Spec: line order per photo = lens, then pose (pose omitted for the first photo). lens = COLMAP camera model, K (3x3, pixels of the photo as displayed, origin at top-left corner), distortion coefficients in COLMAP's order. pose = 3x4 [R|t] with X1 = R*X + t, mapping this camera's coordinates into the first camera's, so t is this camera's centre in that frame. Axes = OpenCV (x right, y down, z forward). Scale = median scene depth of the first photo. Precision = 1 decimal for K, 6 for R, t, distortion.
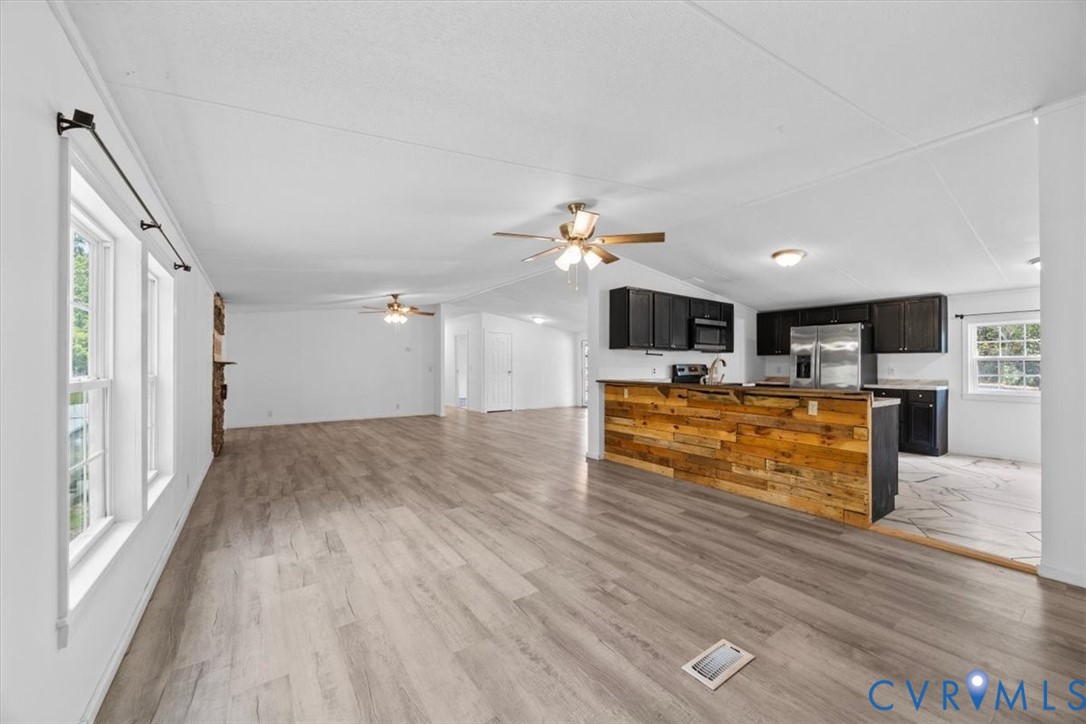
lens RADIAL K [[416.0, 0, 546.8], [0, 416.0, 363.8], [0, 0, 1]] dist [-0.002142, -0.000626]
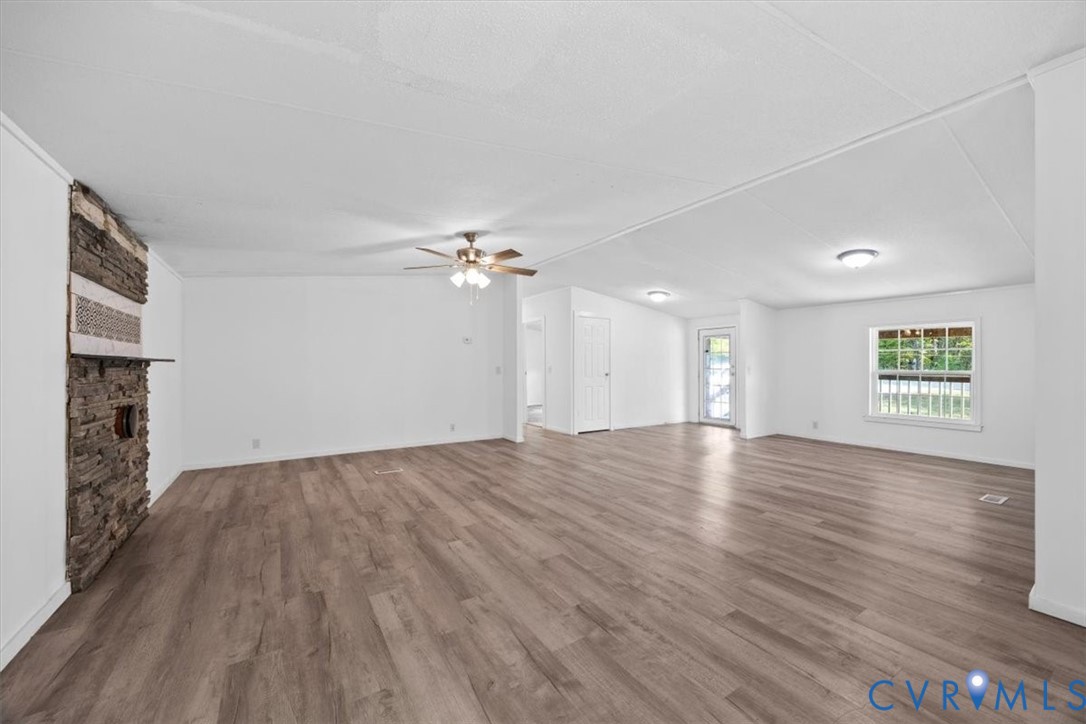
lens RADIAL K [[416.0, 0, 543.0], [0, 416.0, 365.0], [0, 0, 1]] dist [-0.002142, -0.000626]
pose [[0.998942, -0.000300, -0.045995, -0.334074], [0.000494, 0.999991, 0.004192, 0.003097], [0.045993, -0.004211, 0.998933, 0.630380]]
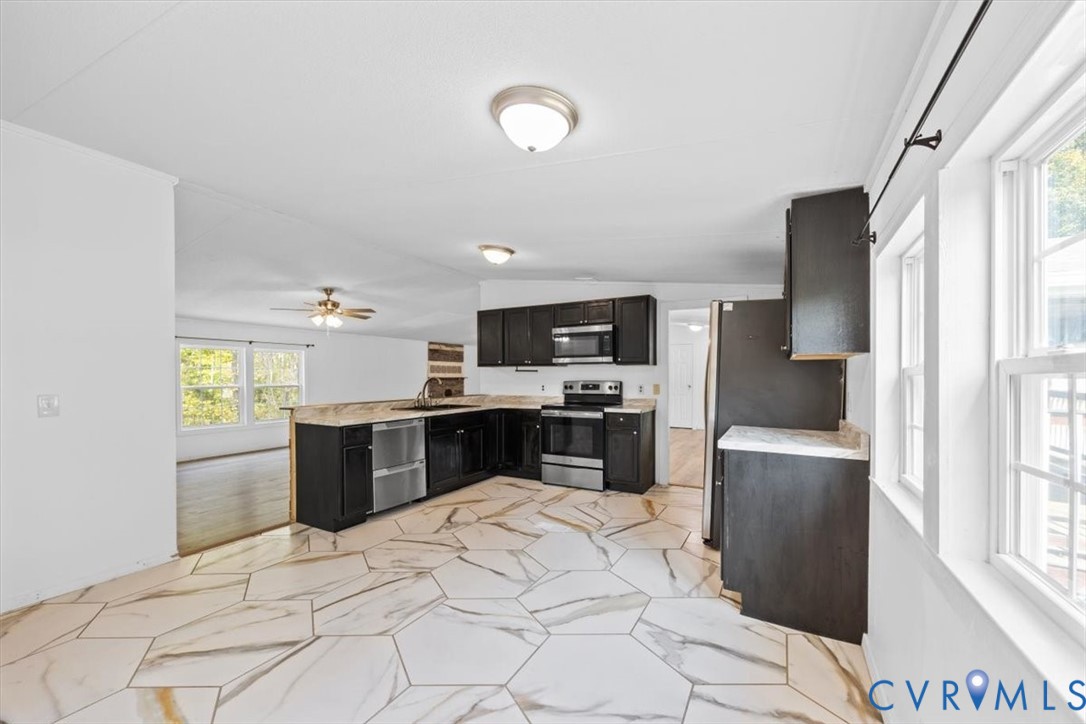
lens RADIAL K [[416.0, 0, 539.5], [0, 416.0, 379.6], [0, 0, 1]] dist [-0.002142, -0.000626]
pose [[0.417127, 0.003479, -0.908842, 1.254420], [0.008018, 0.999940, 0.007508, -0.009643], [0.908813, -0.010419, 0.417074, 0.671277]]
